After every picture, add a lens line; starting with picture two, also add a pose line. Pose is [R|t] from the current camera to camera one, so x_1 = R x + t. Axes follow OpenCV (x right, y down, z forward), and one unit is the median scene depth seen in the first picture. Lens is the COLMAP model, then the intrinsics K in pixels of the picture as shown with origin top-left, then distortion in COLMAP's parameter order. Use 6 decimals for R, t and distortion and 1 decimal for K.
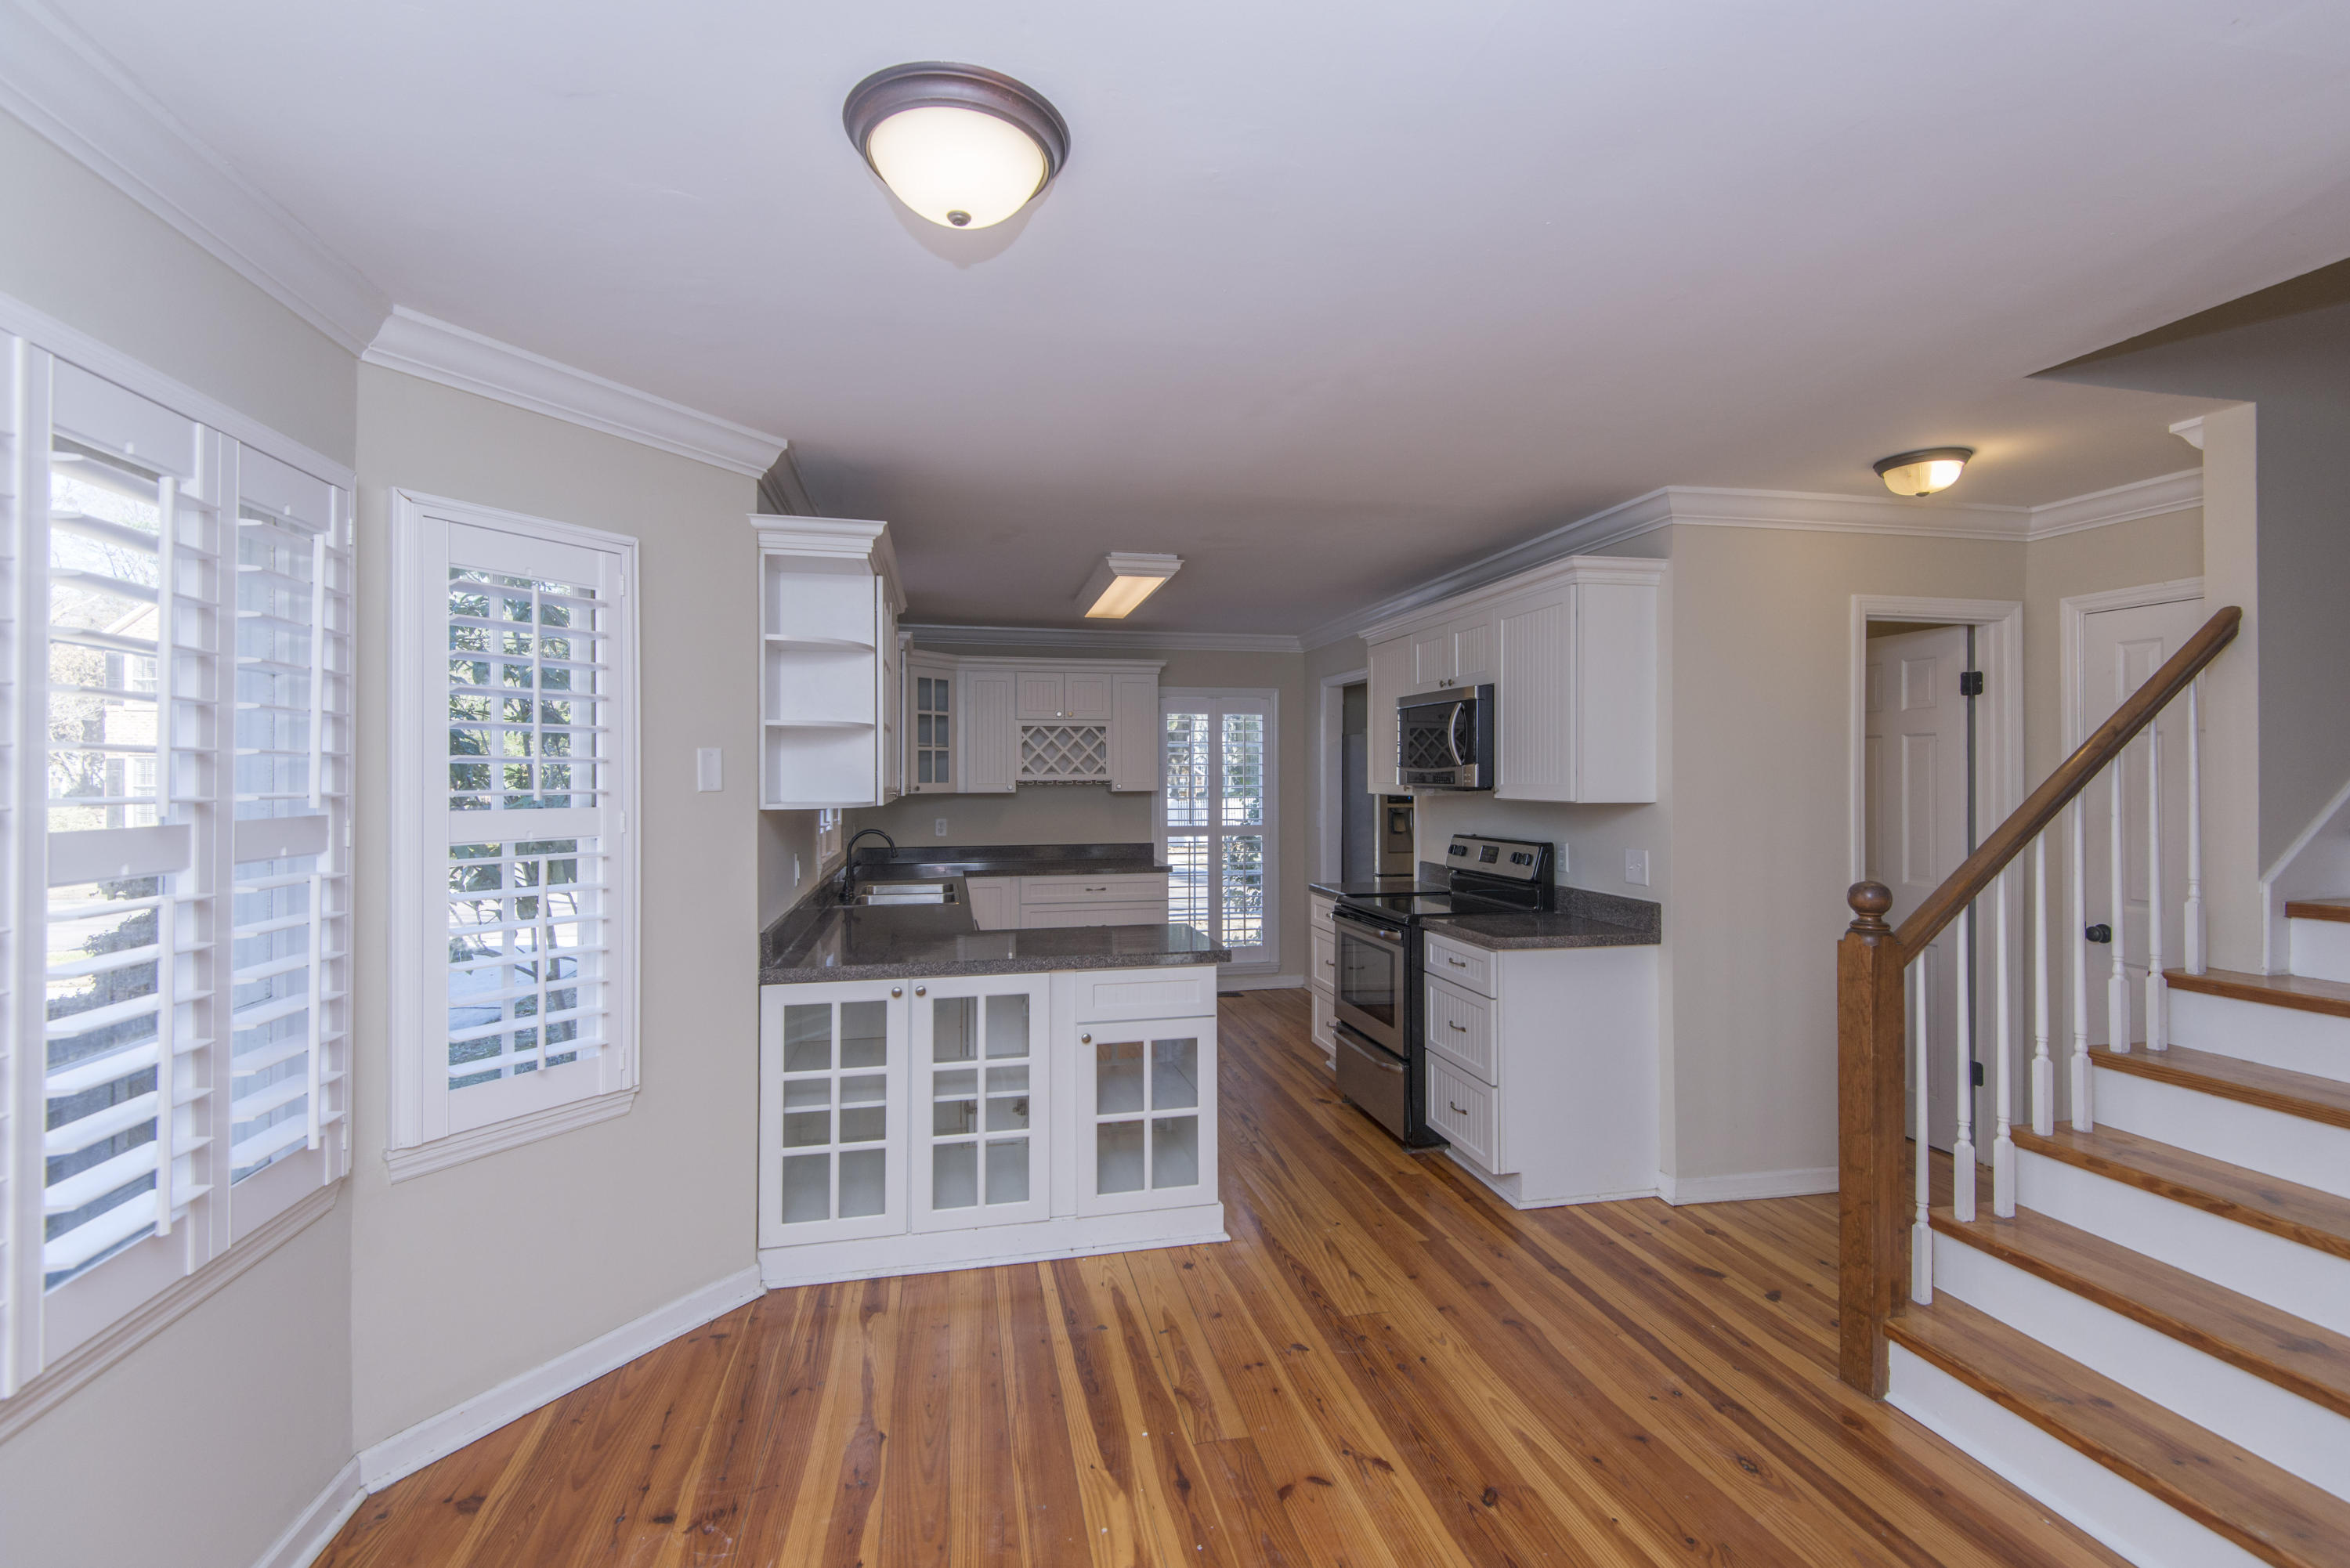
lens RADIAL K [[1059.5, 0, 1182.6], [0, 1059.5, 771.4], [0, 0, 1]] dist [0.028633, -0.015822]
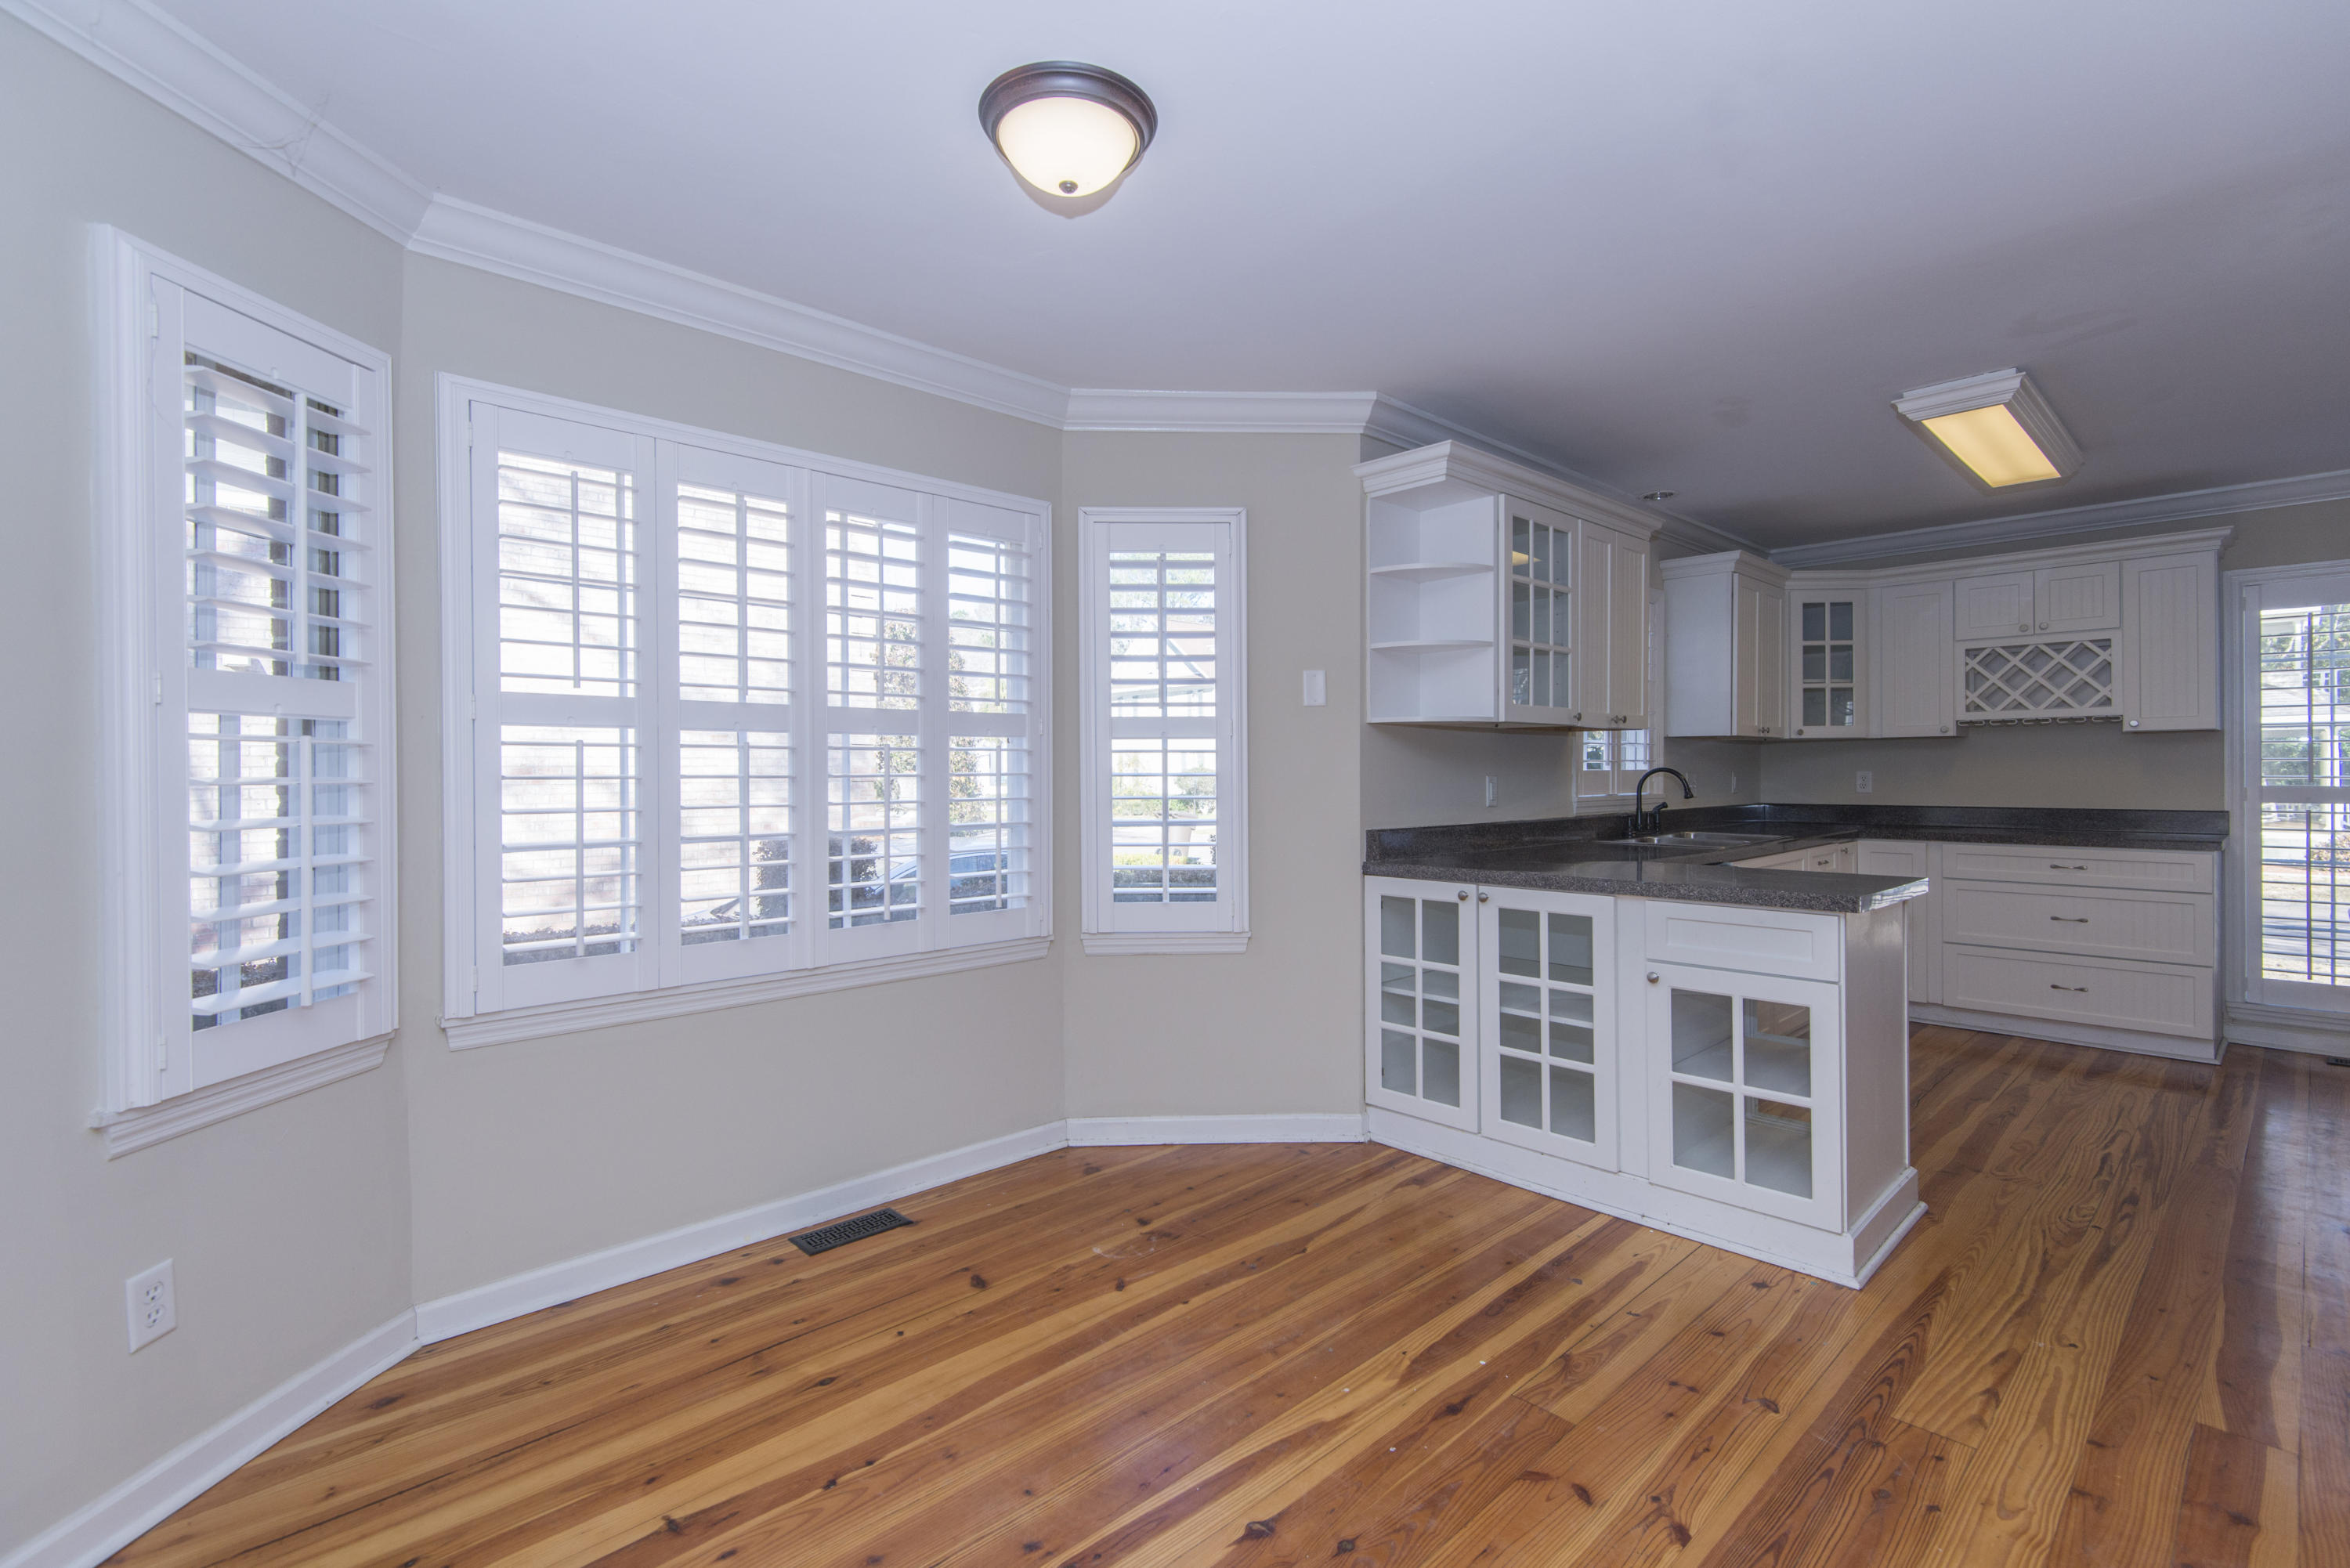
lens RADIAL K [[1059.5, 0, 1180.8], [0, 1059.5, 774.8], [0, 0, 1]] dist [0.028633, -0.015822]
pose [[0.515891, 0.001482, -0.856653, 0.438180], [0.008094, 0.999945, 0.006605, 0.076138], [0.856616, -0.010341, 0.515851, 0.219893]]
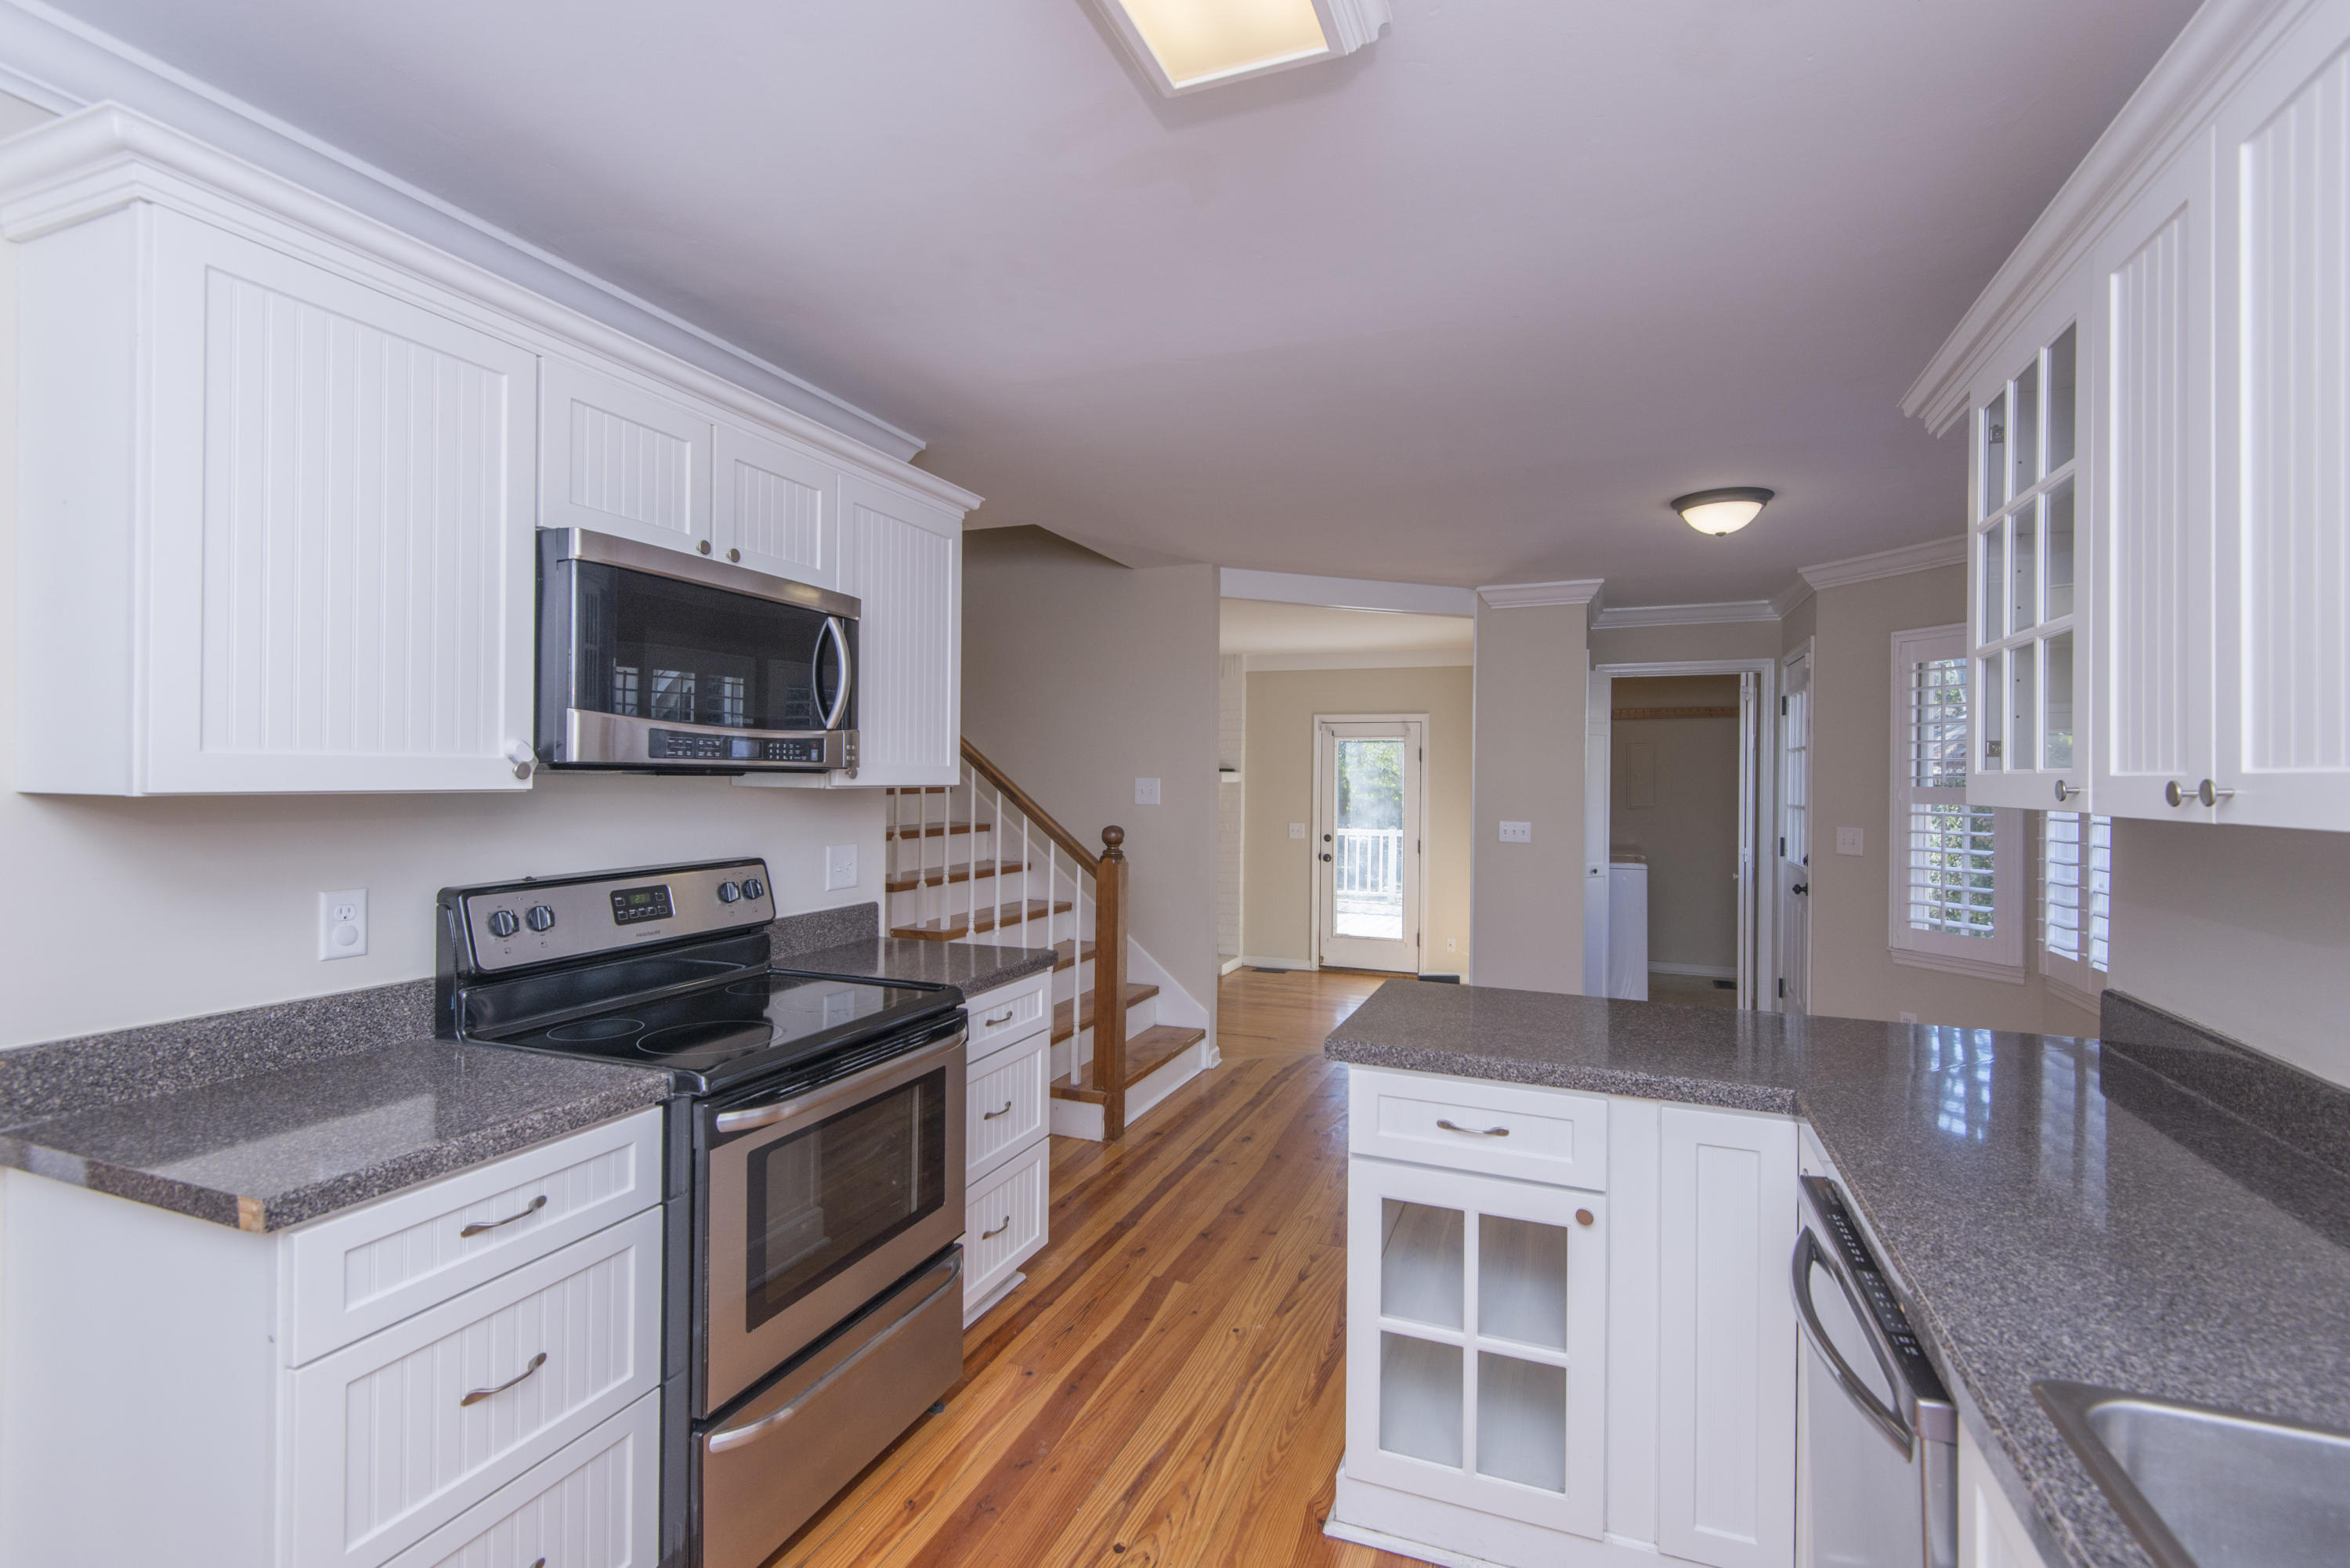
lens RADIAL K [[1059.5, 0, 1177.1], [0, 1059.5, 769.0], [0, 0, 1]] dist [0.028633, -0.015822]
pose [[-0.825003, -0.003961, 0.565114, -0.267114], [-0.010665, 0.999906, -0.008560, 0.023218], [-0.565027, -0.013089, -0.824968, 1.738534]]
